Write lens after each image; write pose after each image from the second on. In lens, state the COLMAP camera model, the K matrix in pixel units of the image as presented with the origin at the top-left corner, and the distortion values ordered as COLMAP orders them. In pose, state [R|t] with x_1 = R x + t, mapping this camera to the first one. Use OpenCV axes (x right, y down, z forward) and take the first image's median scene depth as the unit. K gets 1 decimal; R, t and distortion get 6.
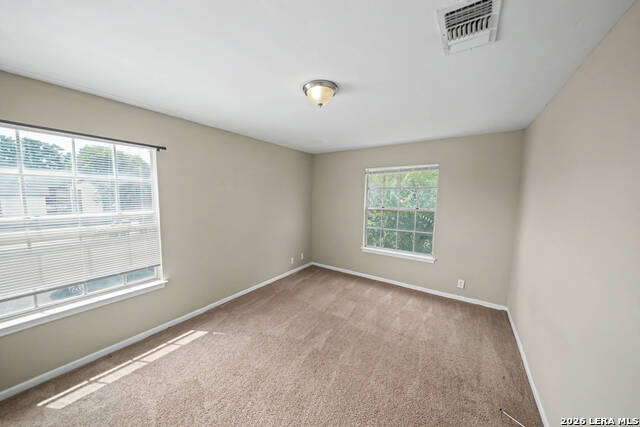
lens RADIAL K [[219.8, 0, 315.8], [0, 219.8, 214.7], [0, 0, 1]] dist [0.000137, -0.000034]
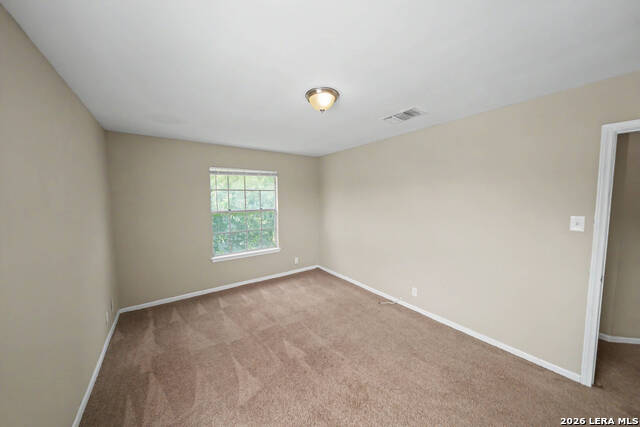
lens RADIAL K [[219.8, 0, 316.0], [0, 219.8, 212.4], [0, 0, 1]] dist [0.000137, -0.000034]
pose [[0.336153, -0.079115, 0.938479, -0.545909], [0.096966, 0.994077, 0.049070, -0.040072], [-0.936802, 0.074506, 0.341833, 0.378197]]
